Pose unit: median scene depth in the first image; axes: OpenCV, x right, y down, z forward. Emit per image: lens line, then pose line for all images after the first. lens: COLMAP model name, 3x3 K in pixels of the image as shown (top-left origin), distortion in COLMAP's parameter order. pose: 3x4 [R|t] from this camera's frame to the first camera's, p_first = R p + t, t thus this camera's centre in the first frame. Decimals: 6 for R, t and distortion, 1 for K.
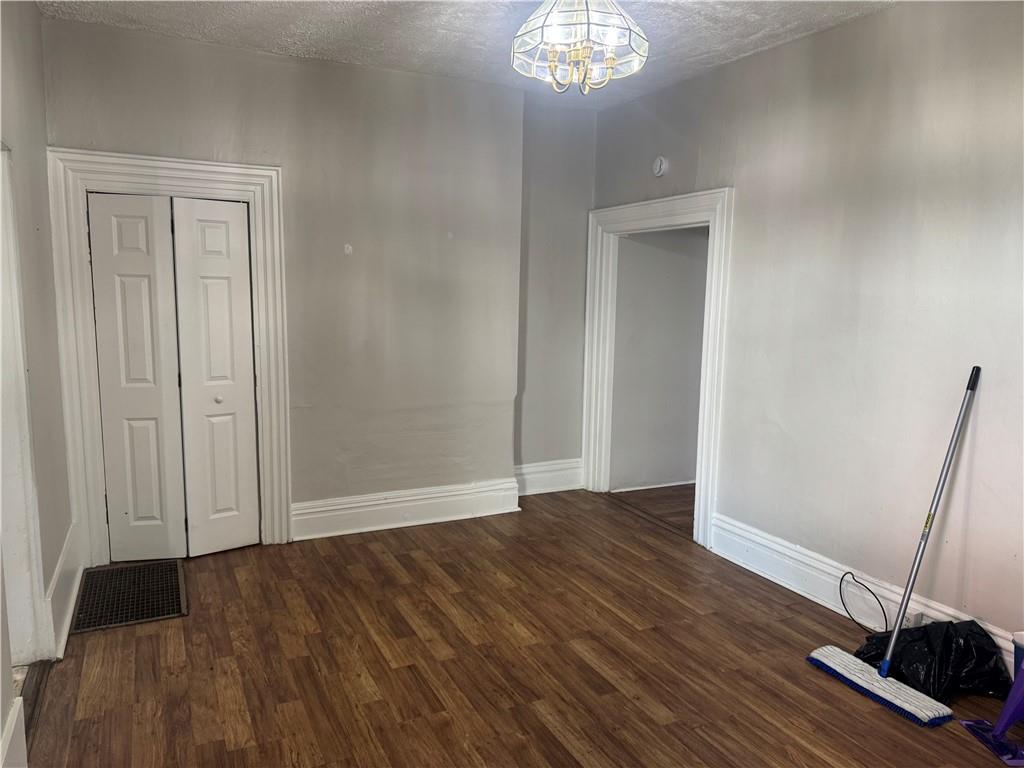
lens RADIAL K [[729.4, 0, 512.0], [0, 729.4, 384.0], [0, 0, 1]] dist [0.044198, -0.045355]
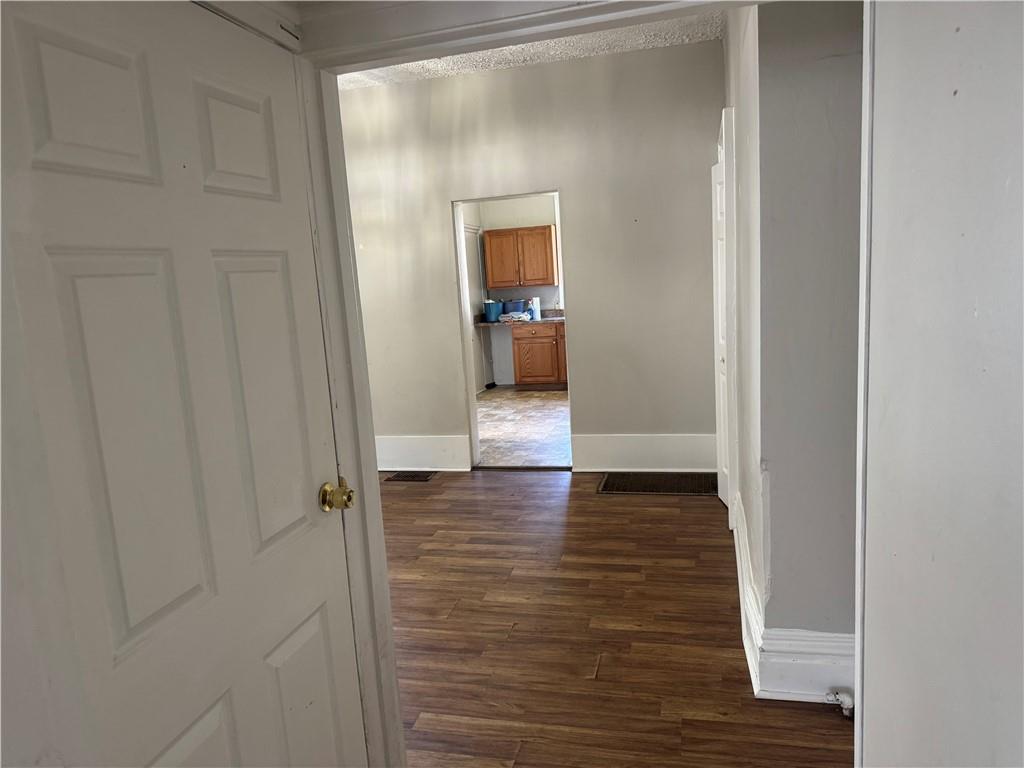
lens RADIAL K [[710.5, 0, 512.8], [0, 710.5, 405.2], [0, 0, 1]] dist [0.048217, -0.000039]
pose [[-0.652861, 0.169354, -0.738303, 0.613879], [-0.037108, 0.966365, 0.254482, -0.182261], [0.756568, 0.193538, -0.624618, 1.604792]]
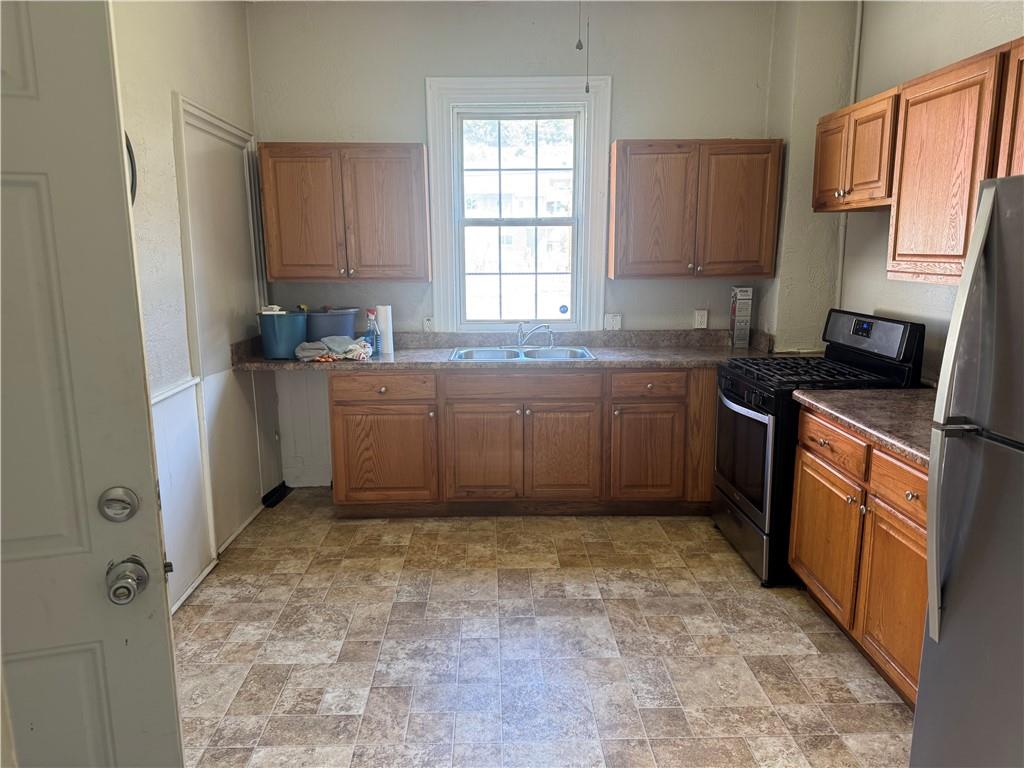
lens RADIAL K [[729.4, 0, 512.0], [0, 729.4, 384.0], [0, 0, 1]] dist [0.044198, -0.045355]
pose [[-0.426573, 0.159442, -0.890288, -0.403121], [-0.110749, 0.967724, 0.226375, -0.075524], [0.897647, 0.195164, -0.395147, 0.682719]]
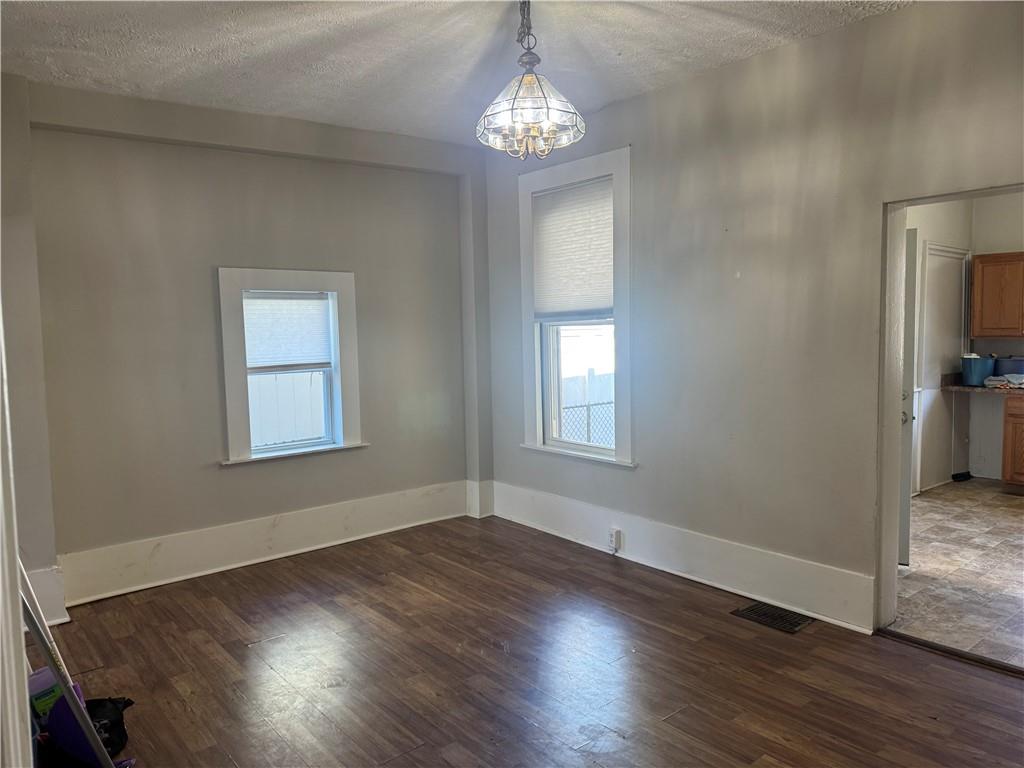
lens RADIAL K [[729.4, 0, 512.0], [0, 729.4, 384.0], [0, 0, 1]] dist [0.044198, -0.045355]
pose [[-0.972825, 0.028336, -0.229800, 0.250366], [-0.018025, 0.980203, 0.197173, -0.160154], [0.230838, 0.195957, -0.953055, 1.363423]]
